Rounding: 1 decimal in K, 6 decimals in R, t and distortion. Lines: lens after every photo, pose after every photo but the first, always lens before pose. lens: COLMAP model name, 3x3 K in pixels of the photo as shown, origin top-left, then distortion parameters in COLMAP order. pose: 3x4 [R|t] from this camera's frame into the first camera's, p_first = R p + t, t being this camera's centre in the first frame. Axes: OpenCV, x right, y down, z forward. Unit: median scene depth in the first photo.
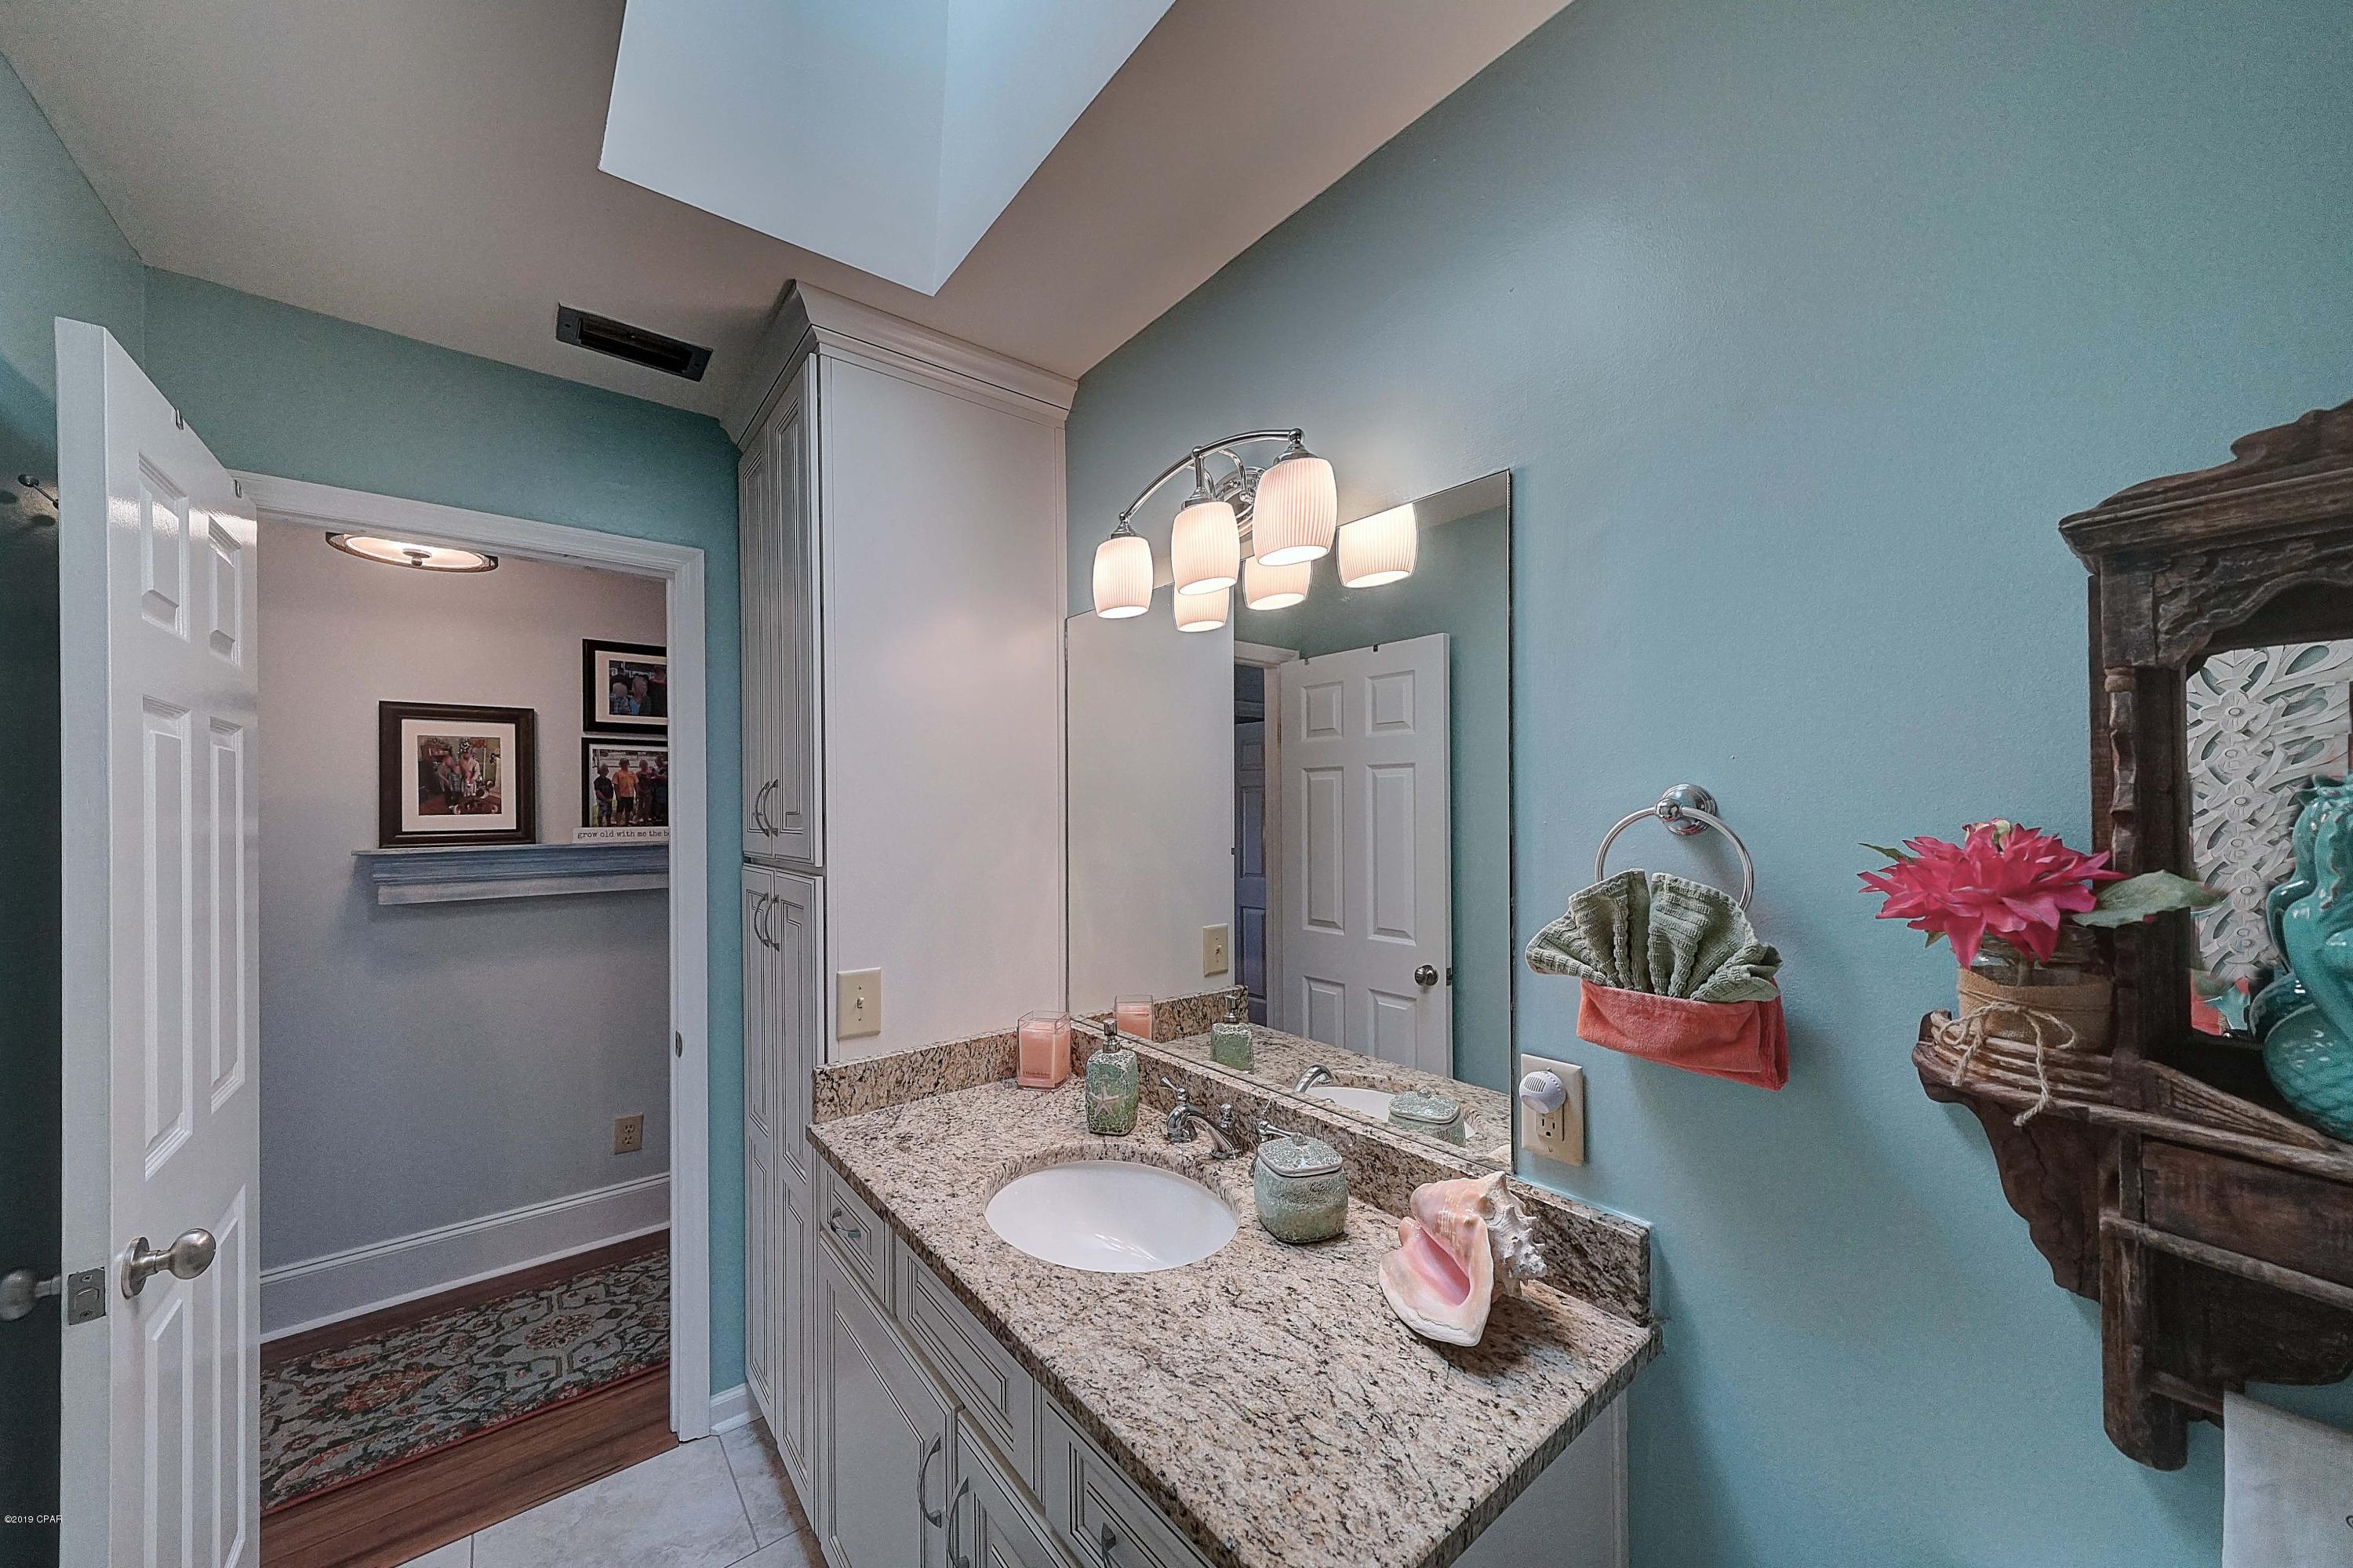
lens RADIAL K [[810.4, 0, 1164.3], [0, 810.4, 793.0], [0, 0, 1]] dist [0.005791, -0.000703]
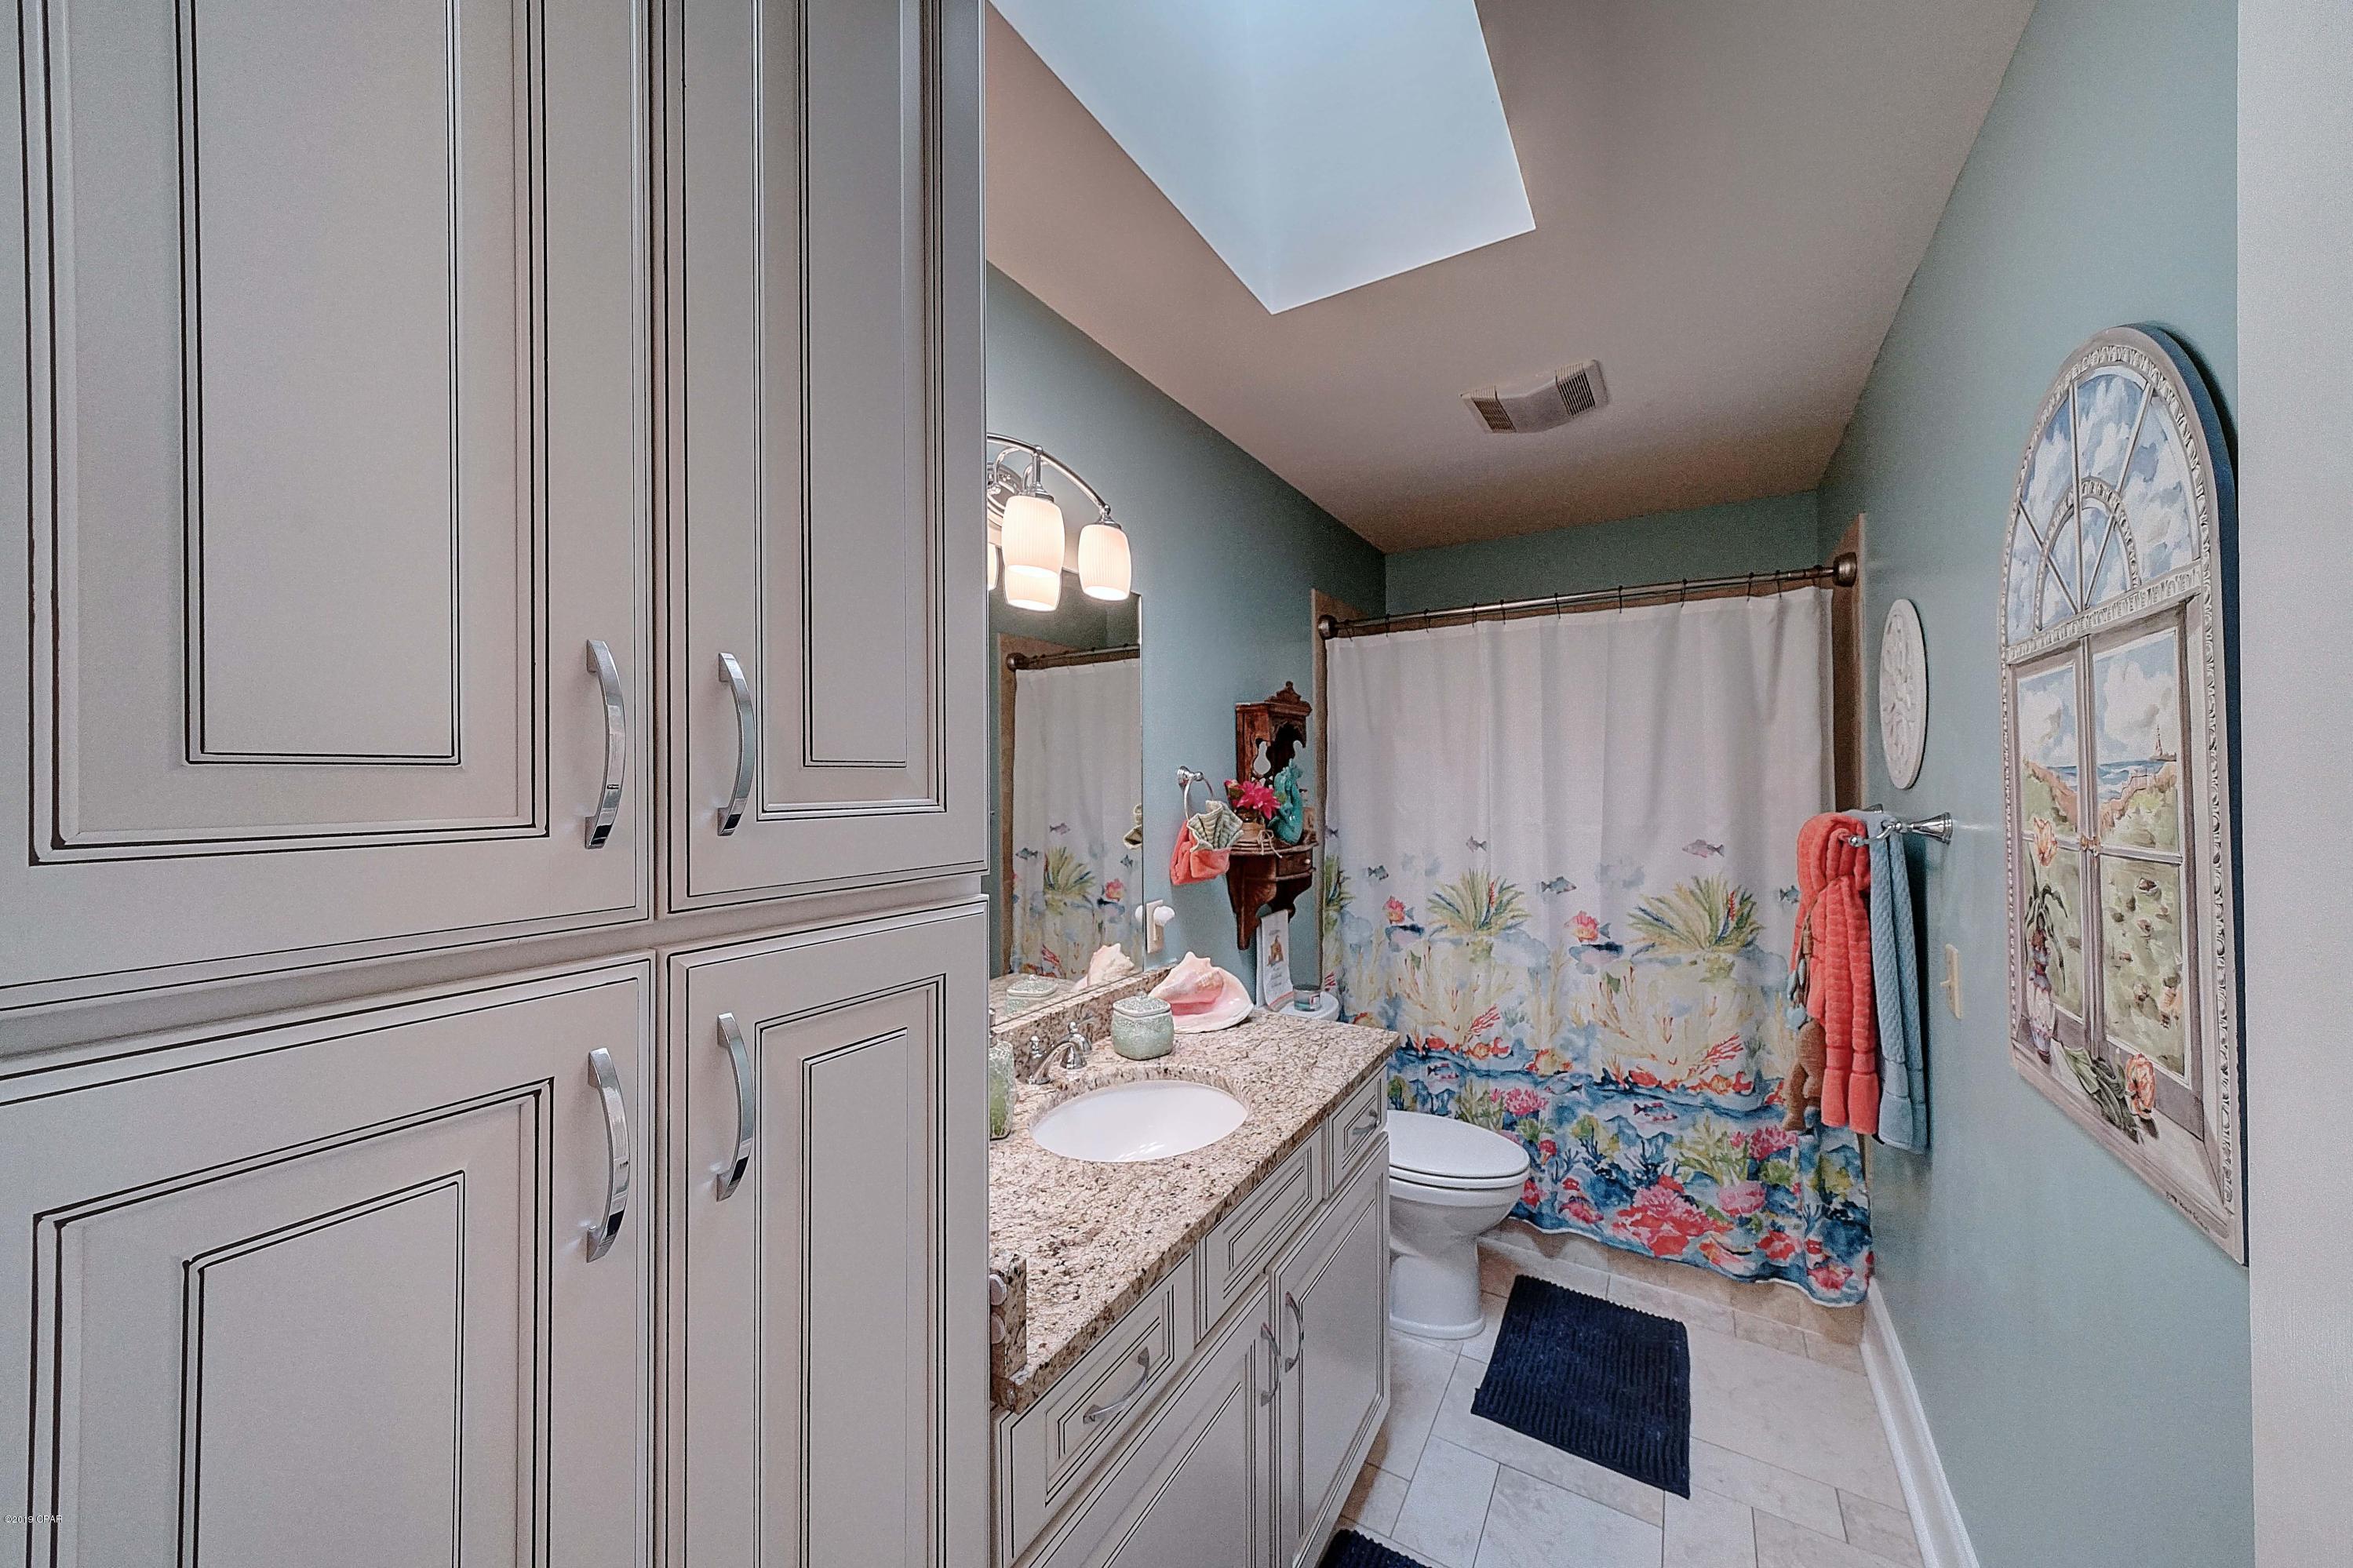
lens RADIAL K [[810.3, 0, 1172.5], [0, 810.3, 780.4], [0, 0, 1]] dist [0.005791, -0.000703]
pose [[-0.304429, 0.007995, 0.952501, -1.365494], [0.003775, 0.999967, -0.007187, 0.056203], [-0.952527, 0.001408, -0.304450, 1.526128]]
